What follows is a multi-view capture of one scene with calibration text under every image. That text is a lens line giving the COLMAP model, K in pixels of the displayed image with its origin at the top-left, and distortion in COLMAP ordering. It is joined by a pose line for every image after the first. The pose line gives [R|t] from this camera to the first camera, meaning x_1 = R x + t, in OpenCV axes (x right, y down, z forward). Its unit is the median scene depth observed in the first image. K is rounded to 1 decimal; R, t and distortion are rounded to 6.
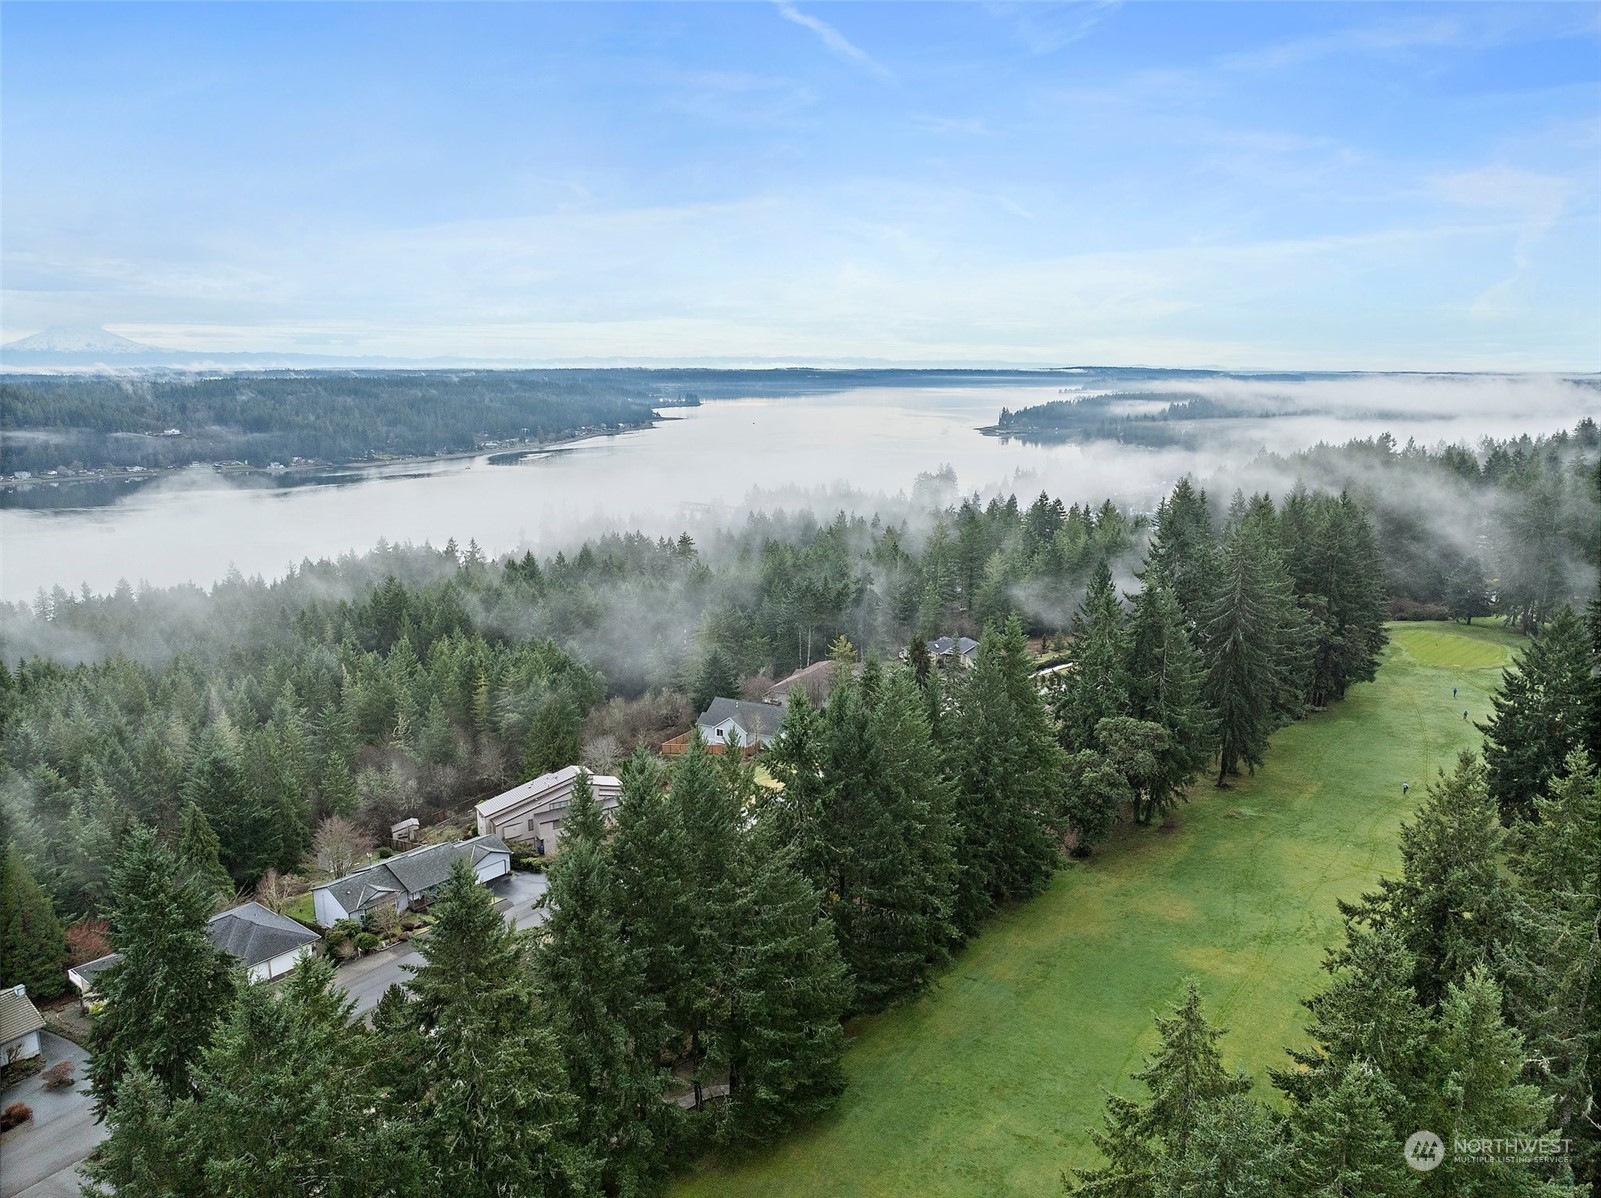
lens RADIAL K [[1149.4, 0, 801.5], [0, 1149.4, 590.4], [0, 0, 1]] dist [-0.033505, -0.001881]
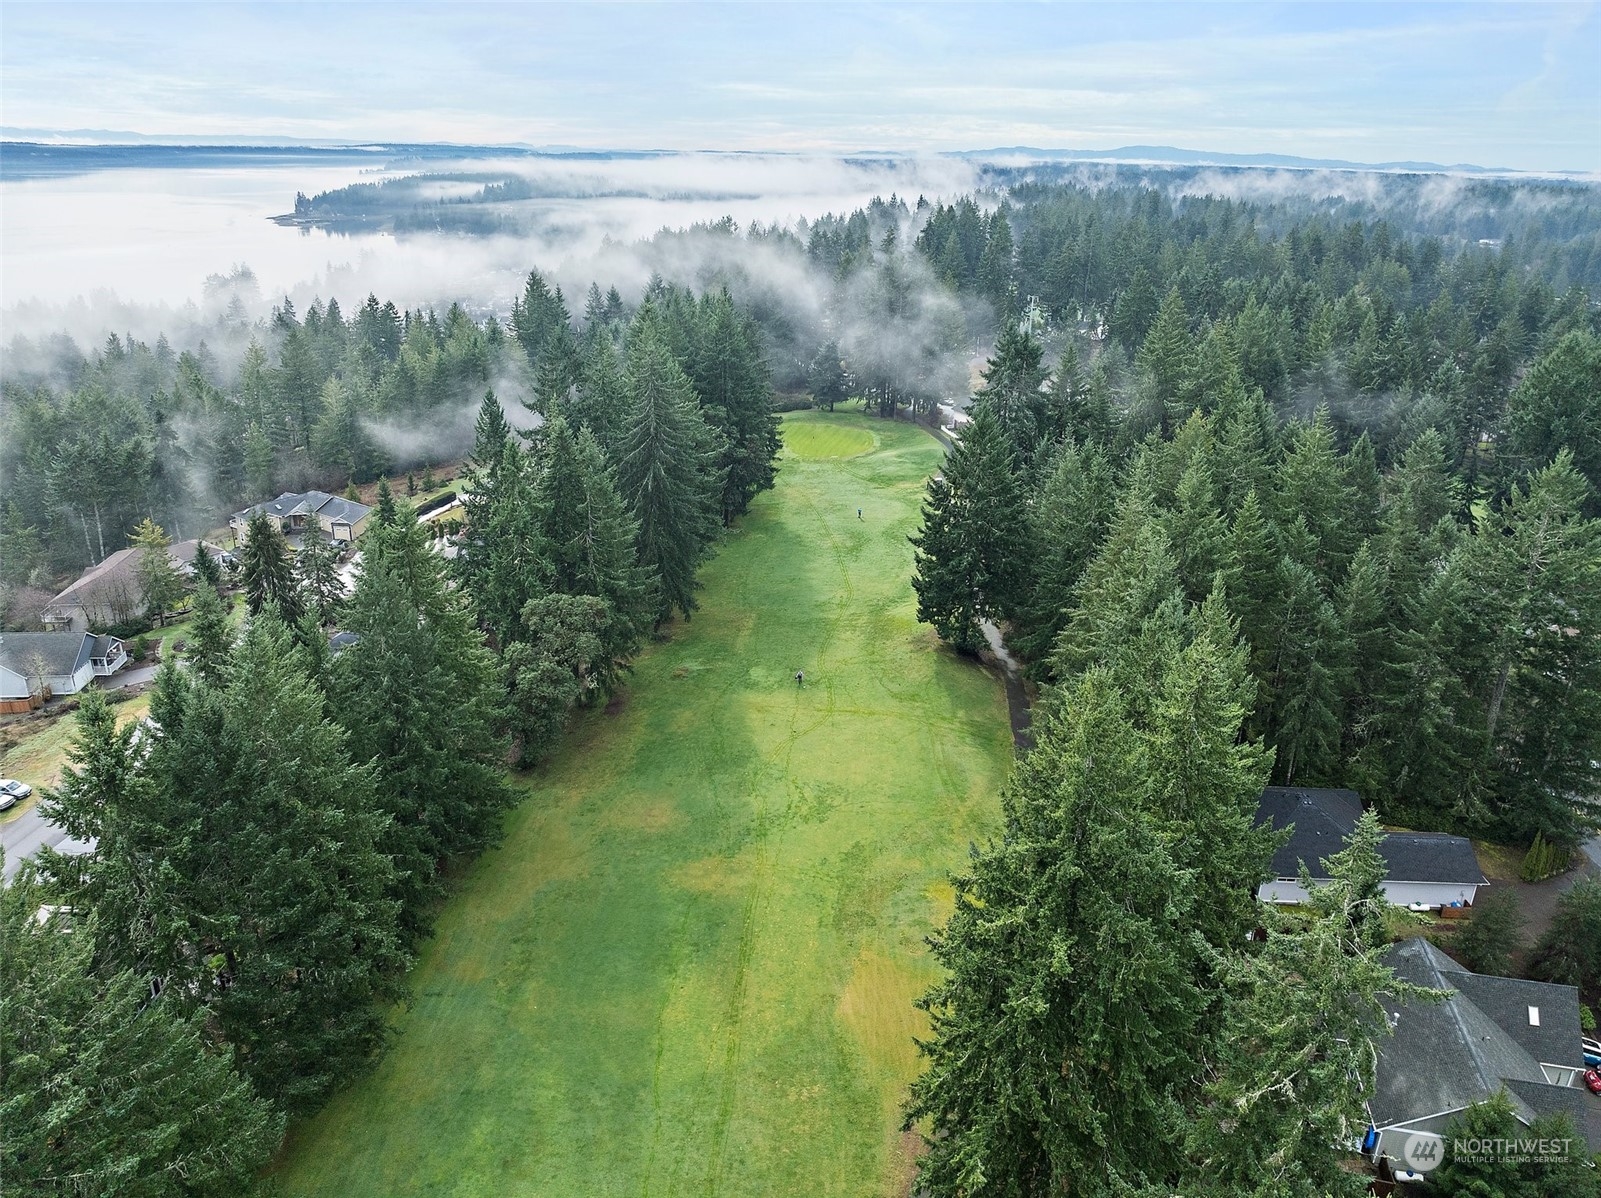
lens RADIAL K [[1149.4, 0, 801.5], [0, 1149.4, 590.4], [0, 0, 1]] dist [-0.033505, -0.001881]
pose [[0.840906, -0.180586, 0.510162, 0.009476], [0.086061, 0.975310, 0.203382, -0.031344], [-0.534294, -0.127121, 0.835685, 0.161089]]
